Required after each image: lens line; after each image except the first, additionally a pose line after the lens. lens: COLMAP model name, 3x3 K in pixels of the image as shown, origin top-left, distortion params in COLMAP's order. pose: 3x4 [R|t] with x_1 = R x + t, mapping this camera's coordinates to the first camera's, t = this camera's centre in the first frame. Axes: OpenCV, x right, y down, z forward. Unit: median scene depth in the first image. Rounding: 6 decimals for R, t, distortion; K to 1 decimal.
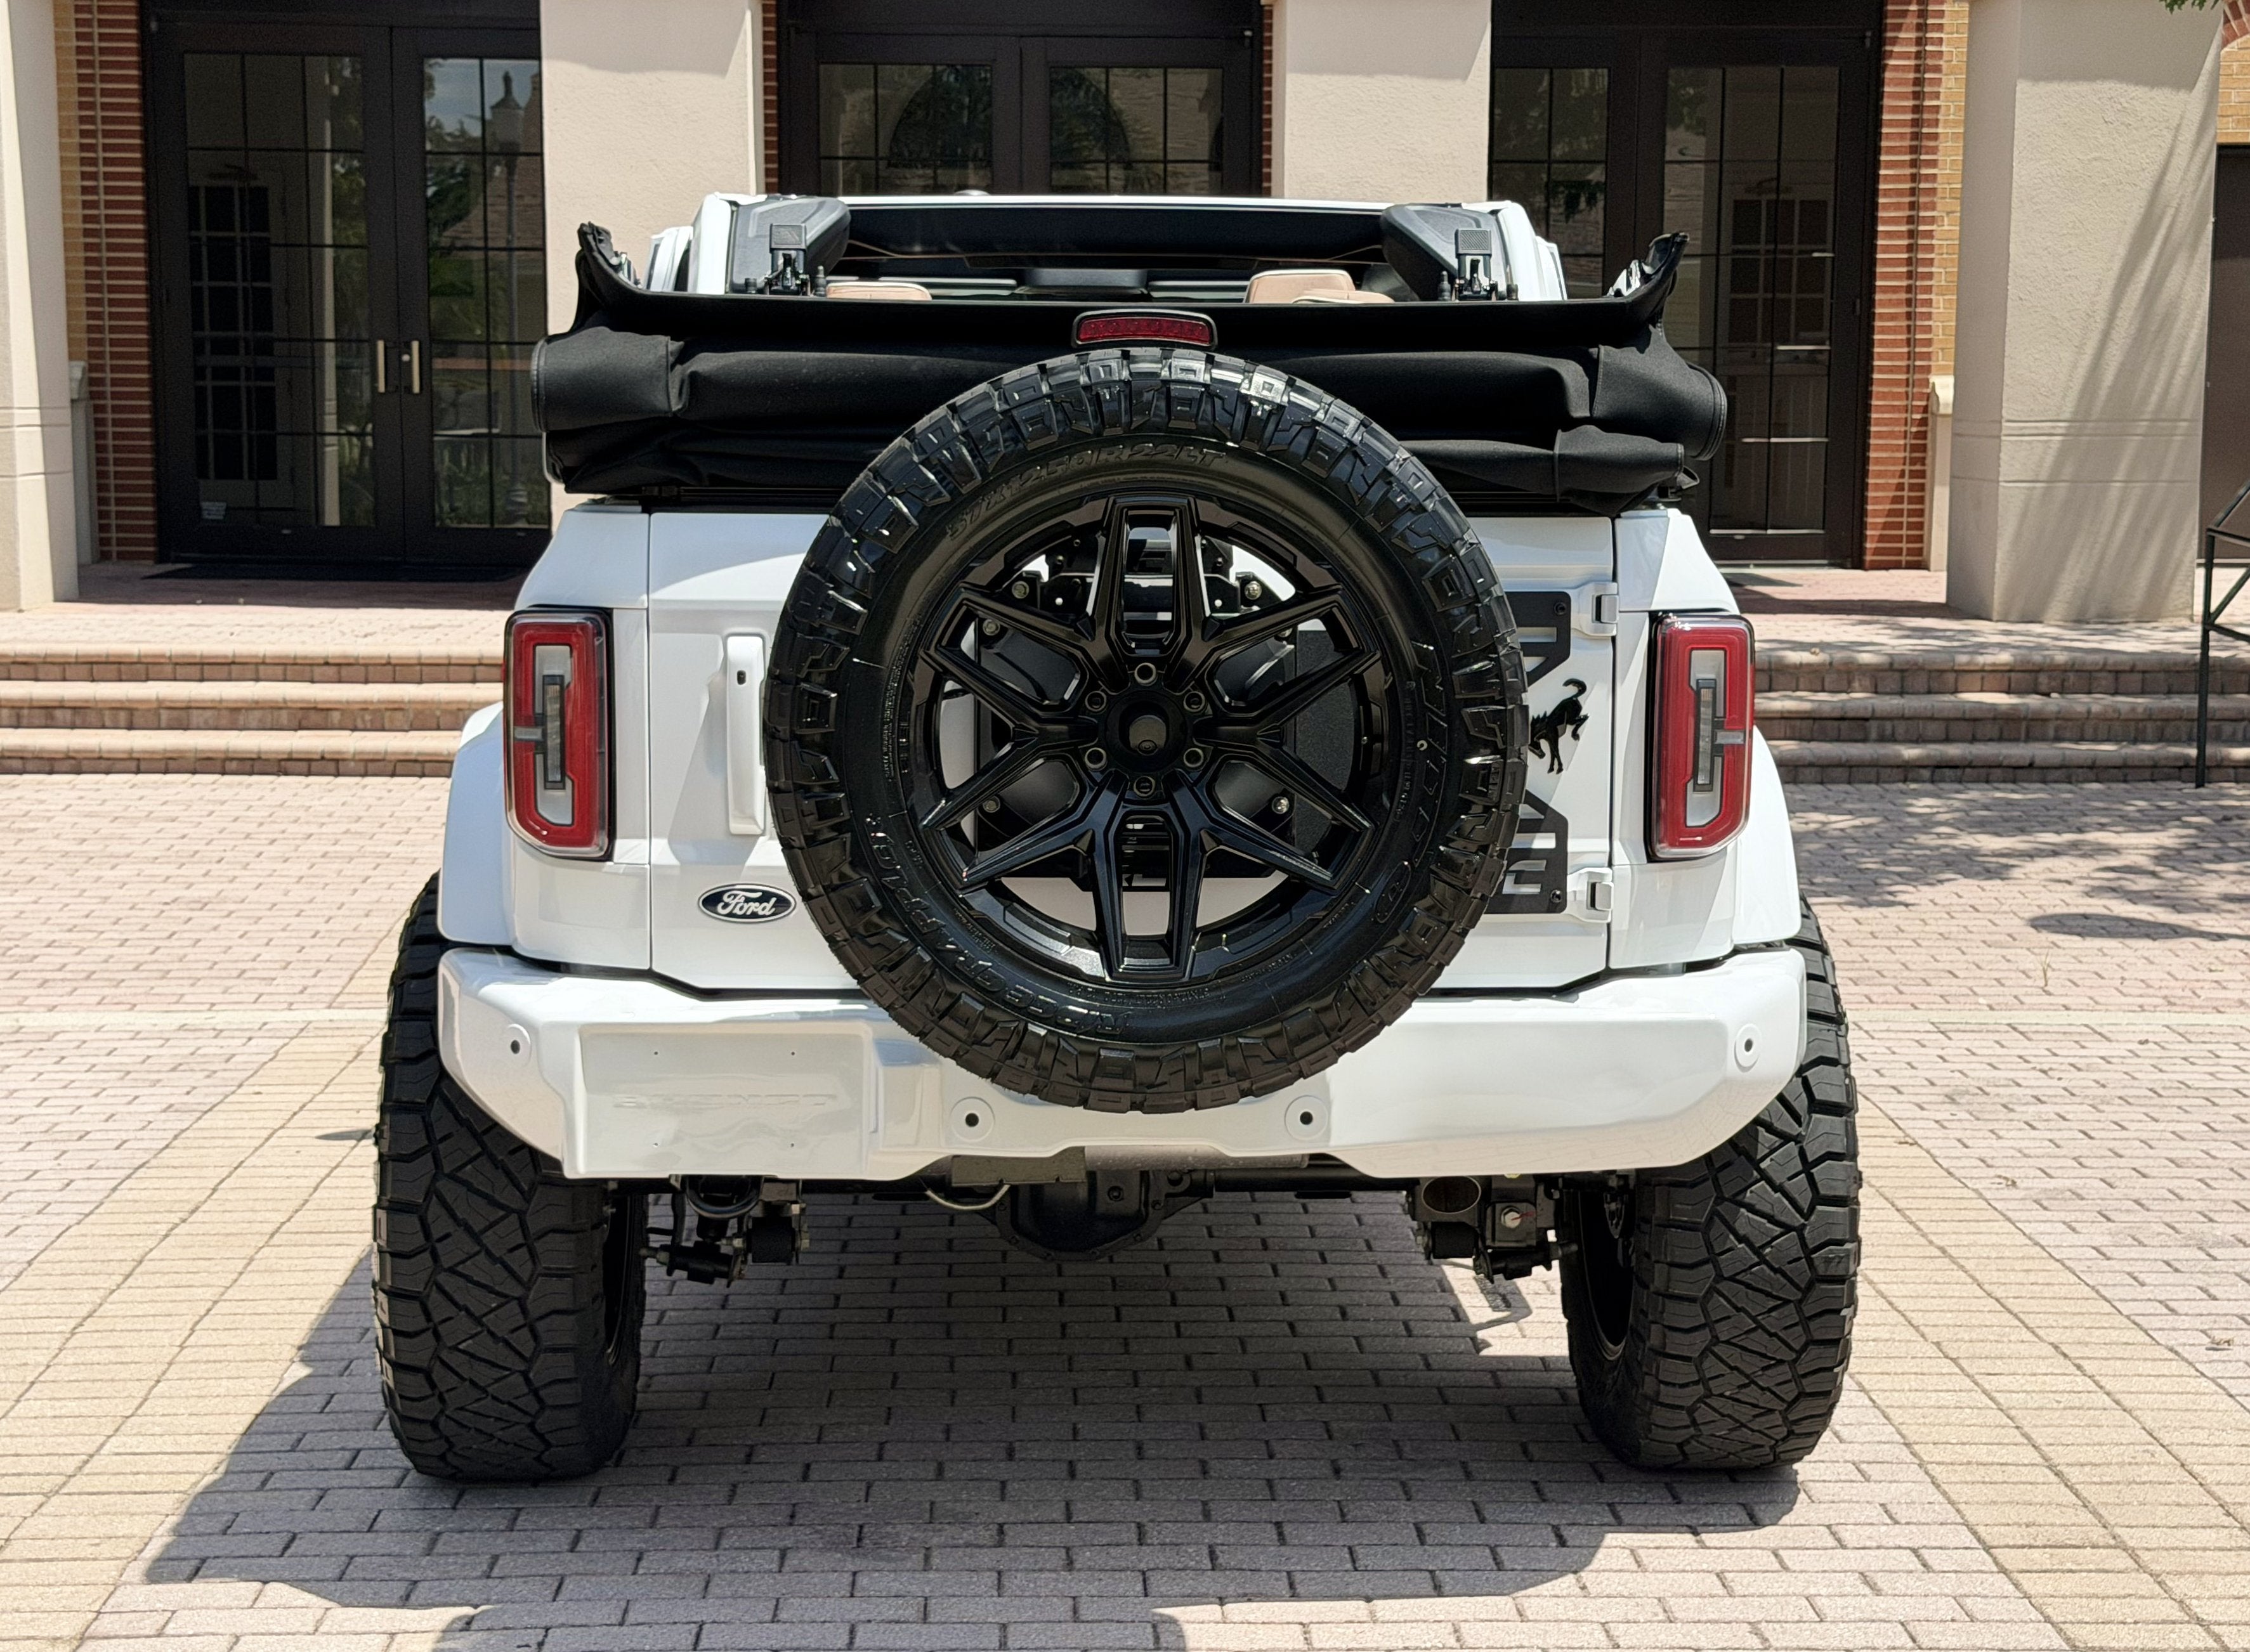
lens RADIAL K [[3626.0, 0, 1128.8], [0, 3626.0, 874.8], [0, 0, 1]] dist [0.122608, -0.159650]
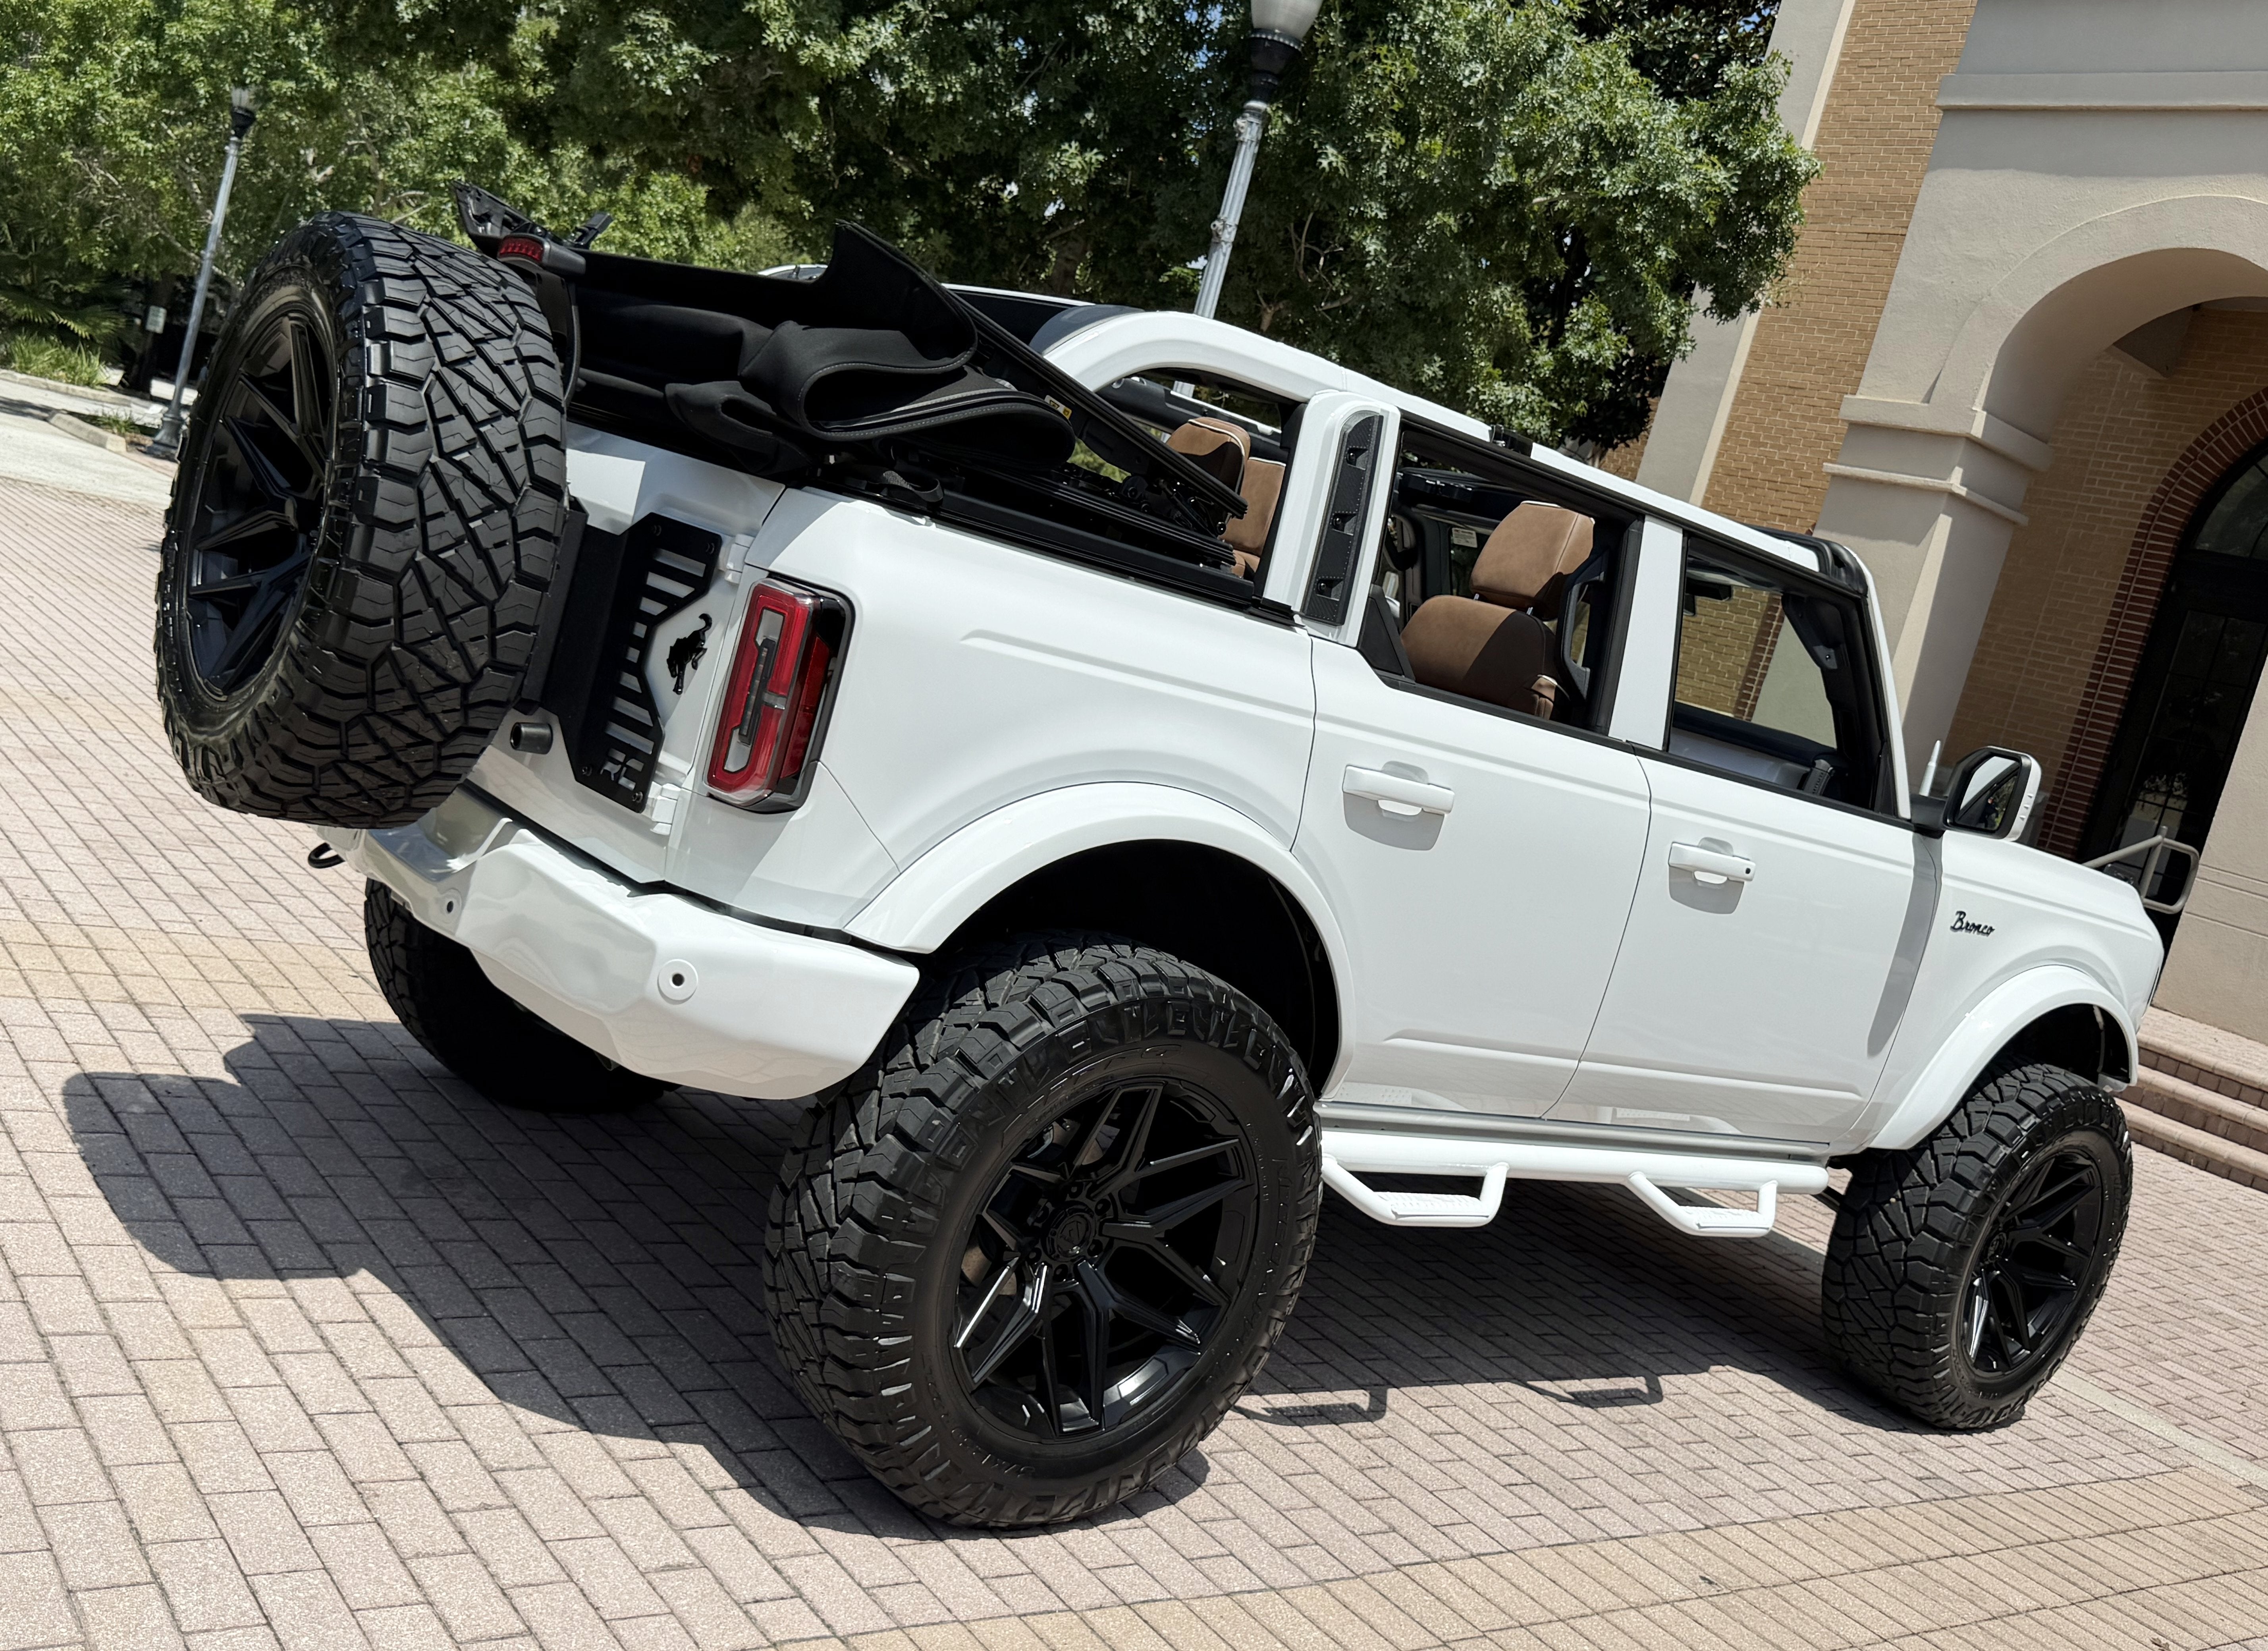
lens RADIAL K [[2164.0, 0, 1129.7], [0, 2164.0, 786.0], [0, 0, 1]] dist [-0.000136, -0.020253]
pose [[0.571274, 0.235871, -0.786137, 0.620742], [-0.366092, 0.930486, 0.013148, -0.052431], [0.734590, 0.280288, 0.617913, 0.604249]]
